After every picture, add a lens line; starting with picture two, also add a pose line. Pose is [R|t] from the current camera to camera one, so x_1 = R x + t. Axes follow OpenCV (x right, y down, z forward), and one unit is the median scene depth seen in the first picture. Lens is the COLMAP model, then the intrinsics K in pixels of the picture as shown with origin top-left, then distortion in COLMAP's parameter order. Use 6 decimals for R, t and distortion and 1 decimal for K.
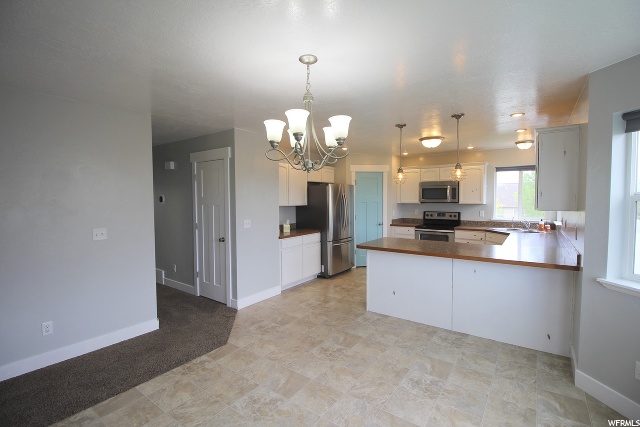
lens RADIAL K [[298.1, 0, 321.1], [0, 298.1, 210.9], [0, 0, 1]] dist [-0.013619, -0.001374]
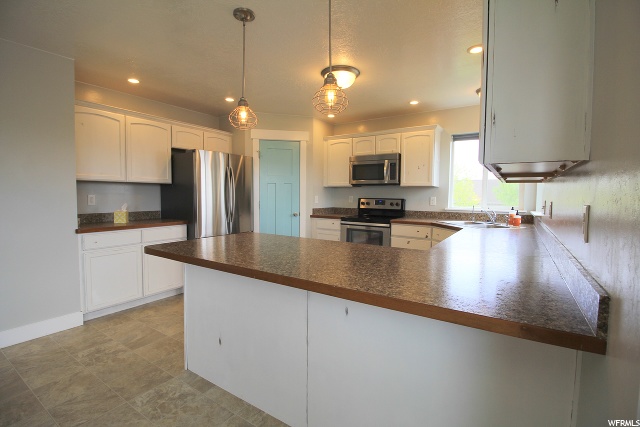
lens RADIAL K [[298.1, 0, 323.3], [0, 298.1, 209.7], [0, 0, 1]] dist [-0.013619, -0.001374]
pose [[0.998606, 0.013904, 0.050918, 0.251864], [-0.014284, 0.999873, 0.007100, 0.029412], [-0.050813, -0.007817, 0.998678, 0.314585]]
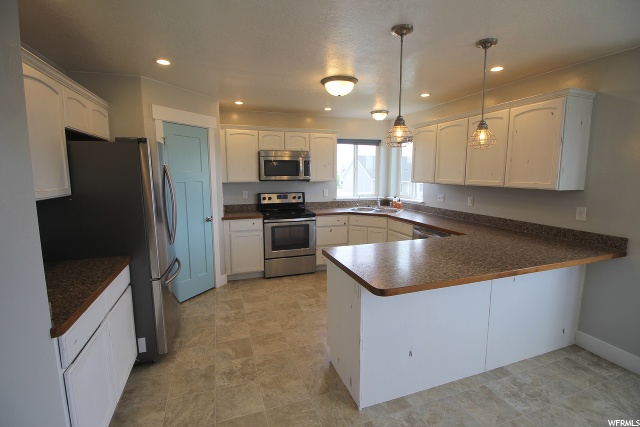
lens RADIAL K [[298.1, 0, 324.9], [0, 298.1, 212.1], [0, 0, 1]] dist [-0.013619, -0.001374]
pose [[0.563992, -0.102692, 0.819370, -0.161909], [0.033438, 0.994264, 0.101595, -0.023015], [-0.825103, -0.029901, 0.564190, 0.536415]]
